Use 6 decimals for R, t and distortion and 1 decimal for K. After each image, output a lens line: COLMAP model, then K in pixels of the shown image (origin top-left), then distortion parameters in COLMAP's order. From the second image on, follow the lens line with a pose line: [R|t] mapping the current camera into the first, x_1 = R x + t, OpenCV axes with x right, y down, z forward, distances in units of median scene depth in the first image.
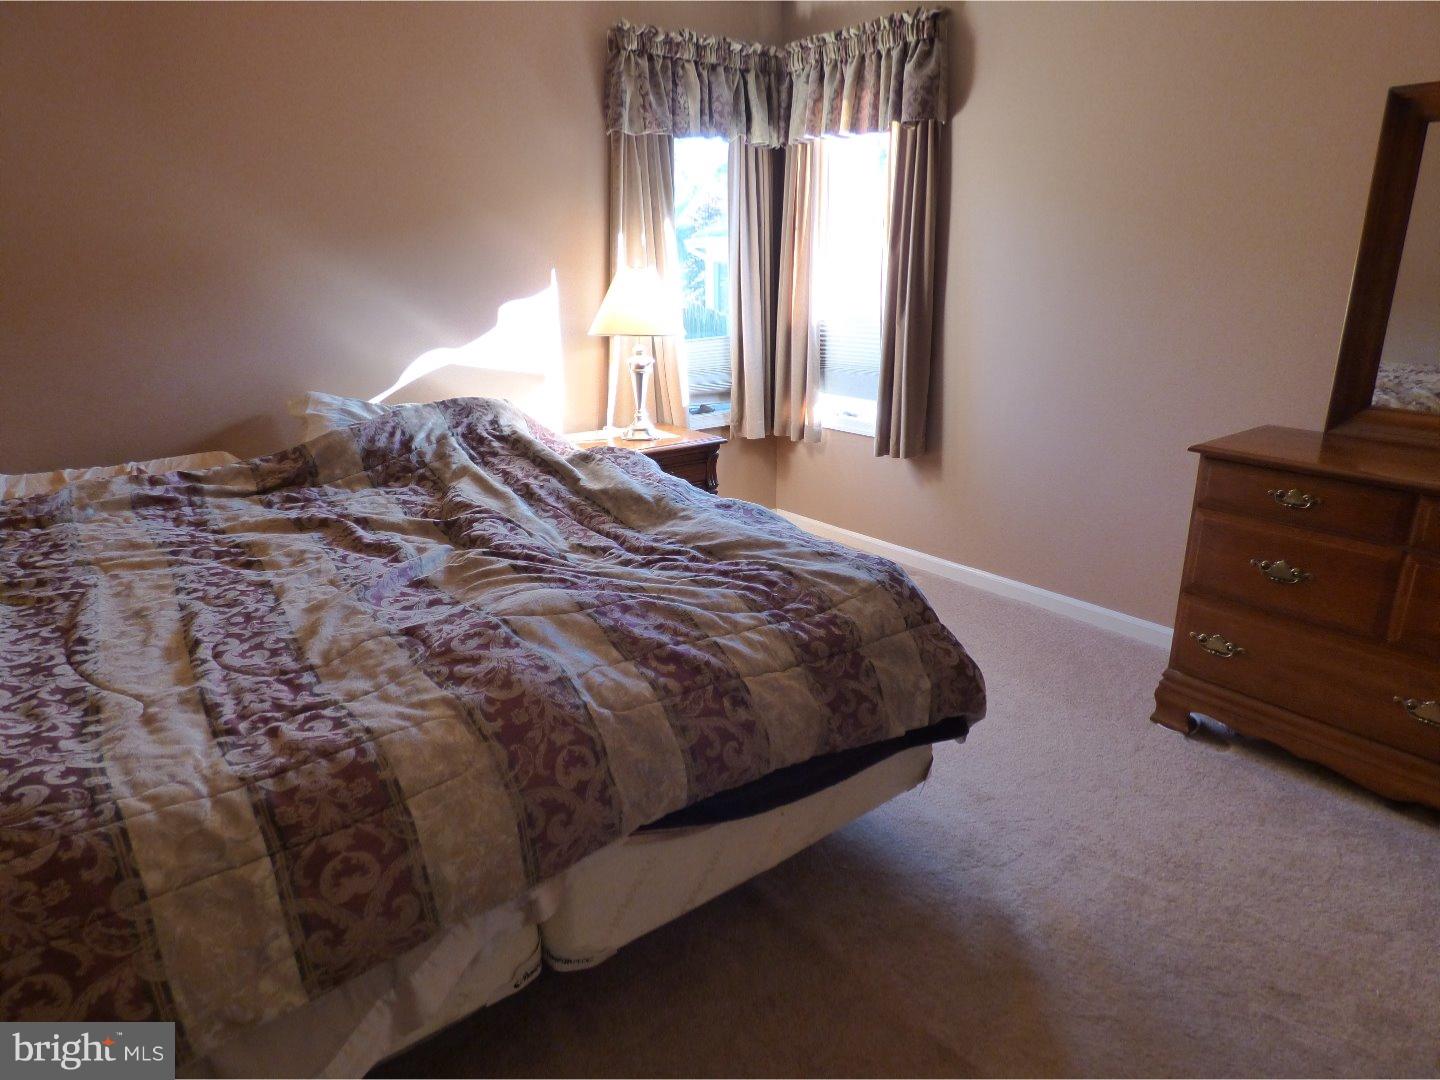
lens RADIAL K [[880.1, 0, 723.4], [0, 880.1, 541.4], [0, 0, 1]] dist [-0.001178, -0.016481]
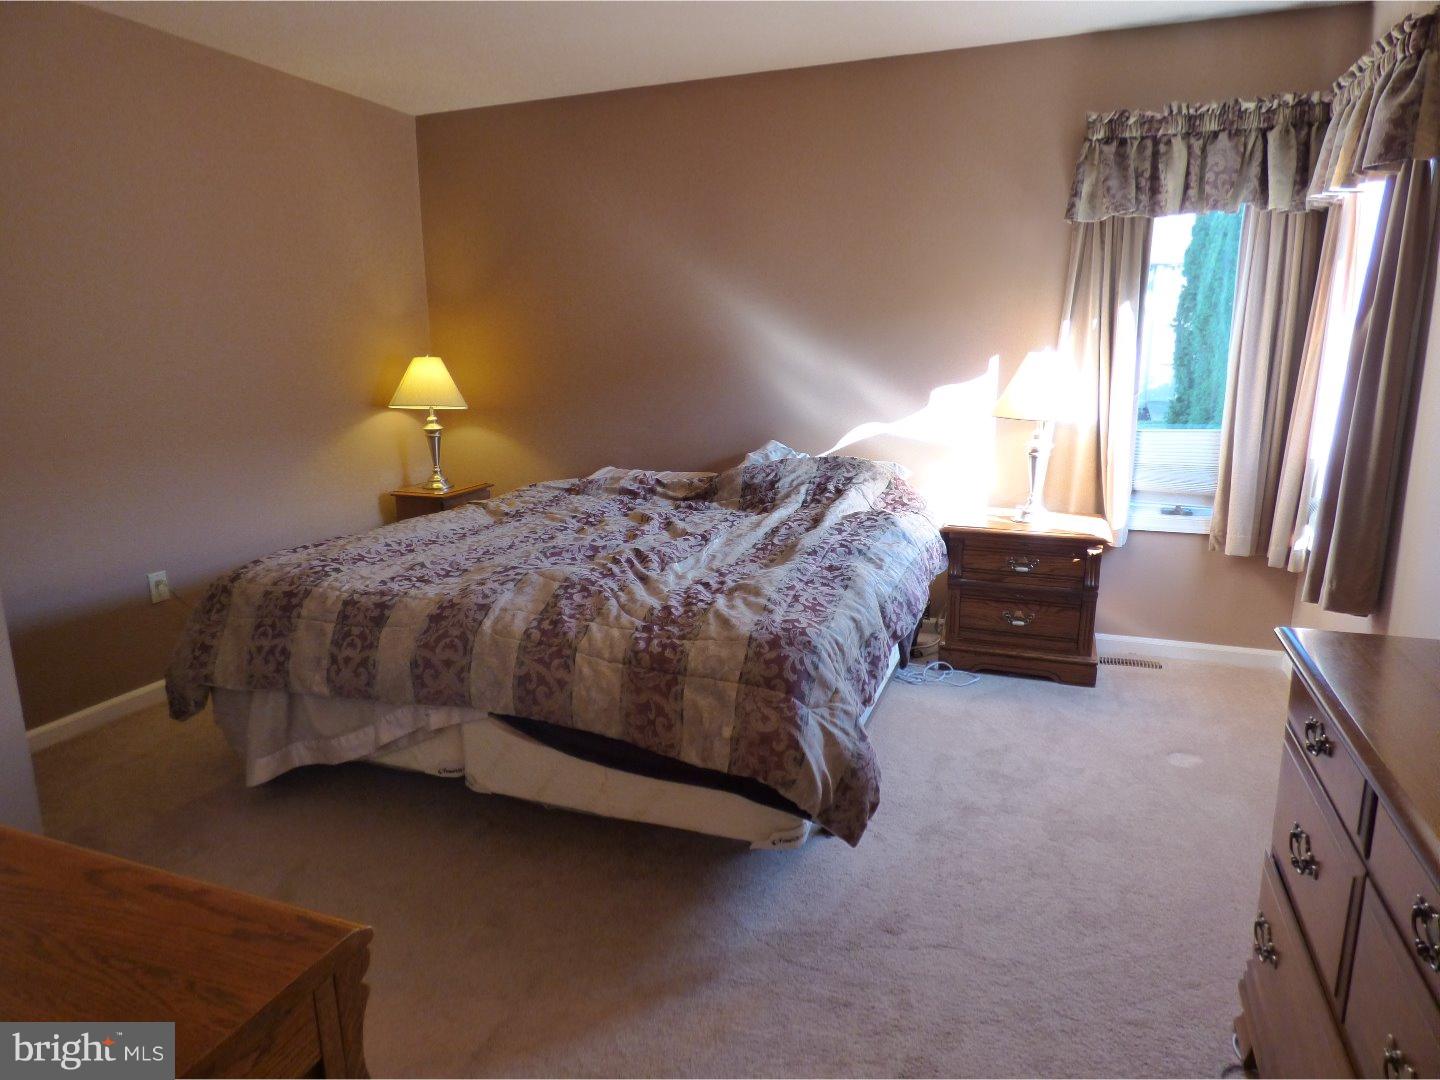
lens RADIAL K [[880.1, 0, 723.4], [0, 880.1, 542.7], [0, 0, 1]] dist [-0.001178, -0.016481]
pose [[0.507980, 0.189015, -0.840374, 0.587210], [-0.252152, 0.965519, 0.064744, -0.073242], [0.823635, 0.179014, 0.538125, 0.191461]]
